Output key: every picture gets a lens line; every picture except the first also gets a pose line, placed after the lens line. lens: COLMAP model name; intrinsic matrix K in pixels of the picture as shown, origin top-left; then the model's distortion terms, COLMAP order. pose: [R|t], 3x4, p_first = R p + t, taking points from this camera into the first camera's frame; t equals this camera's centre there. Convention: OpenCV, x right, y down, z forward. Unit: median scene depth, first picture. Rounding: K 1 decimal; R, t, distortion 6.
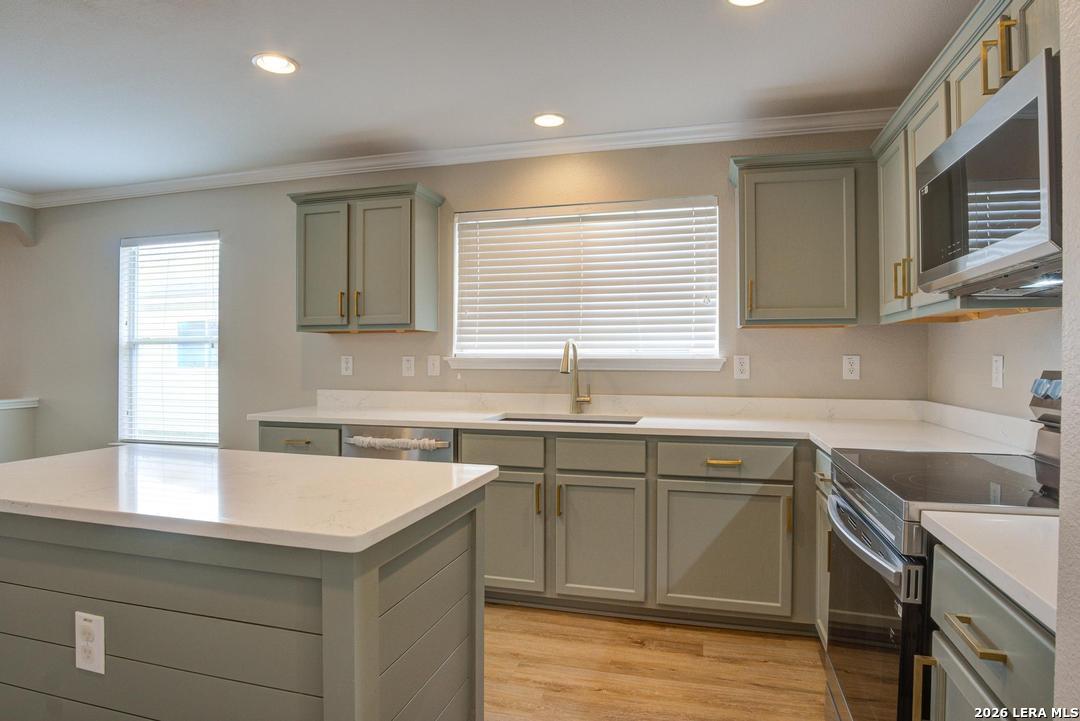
lens RADIAL K [[576.9, 0, 549.8], [0, 576.9, 360.1], [0, 0, 1]] dist [-0.045718, -0.000555]
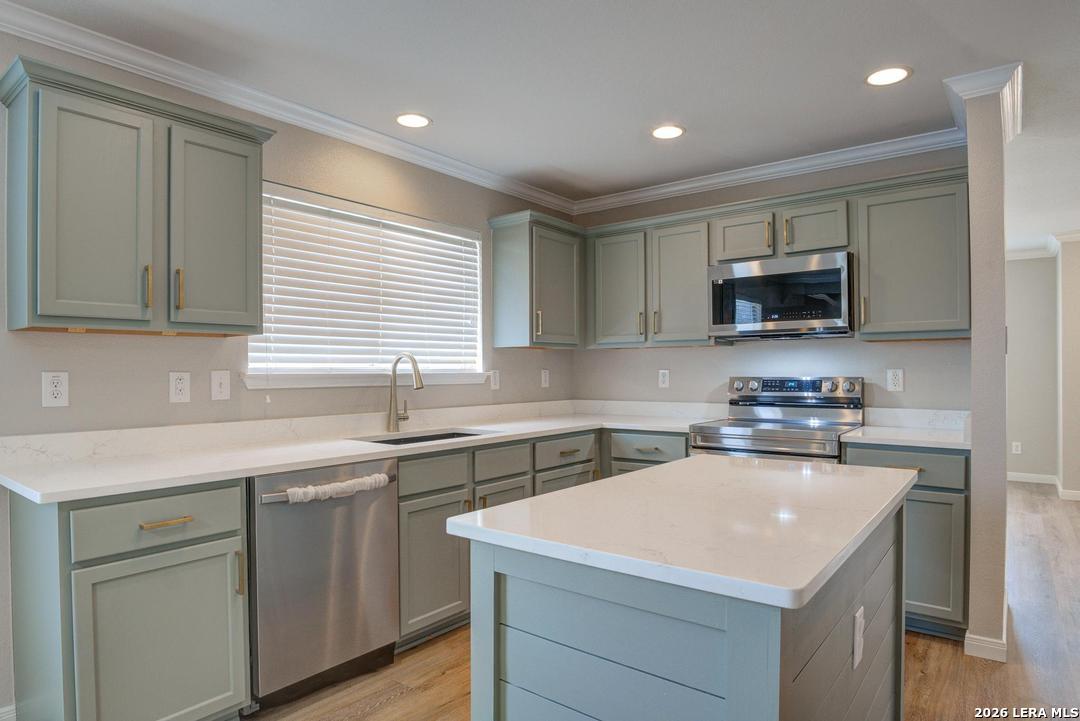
lens RADIAL K [[598.7, 0, 575.6], [0, 598.7, 368.6], [0, 0, 1]] dist [-0.040333, 0.003242]
pose [[0.400417, -0.000113, 0.916333, -0.732908], [0.009927, 0.999942, -0.004214, -0.003840], [-0.916279, 0.010784, 0.400395, 0.339822]]
